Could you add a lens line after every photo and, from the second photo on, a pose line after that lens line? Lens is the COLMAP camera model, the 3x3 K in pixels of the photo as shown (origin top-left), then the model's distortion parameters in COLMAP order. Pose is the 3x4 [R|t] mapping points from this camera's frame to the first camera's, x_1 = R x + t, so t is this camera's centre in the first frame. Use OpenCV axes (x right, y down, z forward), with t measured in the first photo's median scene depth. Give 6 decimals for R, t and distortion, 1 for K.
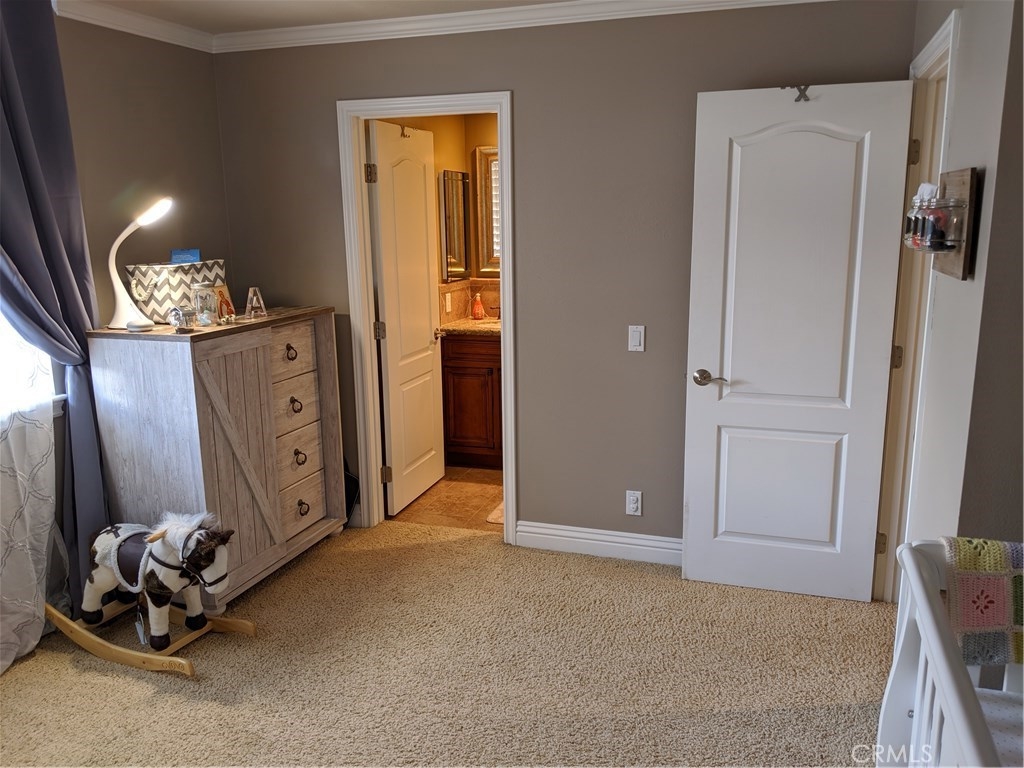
lens RADIAL K [[817.7, 0, 511.8], [0, 817.7, 383.4], [0, 0, 1]] dist [0.047400, -0.066166]
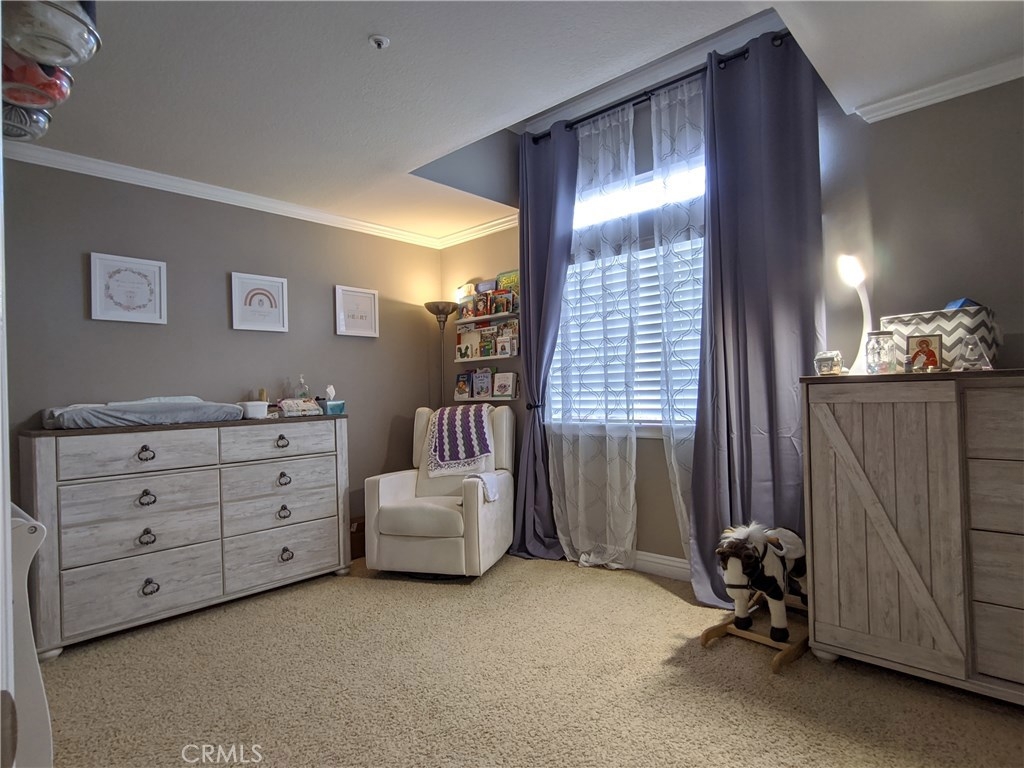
lens RADIAL K [[567.7, 0, 516.8], [0, 567.7, 392.6], [0, 0, 1]] dist [0.001360, 0.001785]
pose [[-0.423548, 0.024425, -0.905544, 0.415389], [-0.153997, 0.983145, 0.098547, -0.047956], [0.892688, 0.181191, -0.412647, 0.872763]]
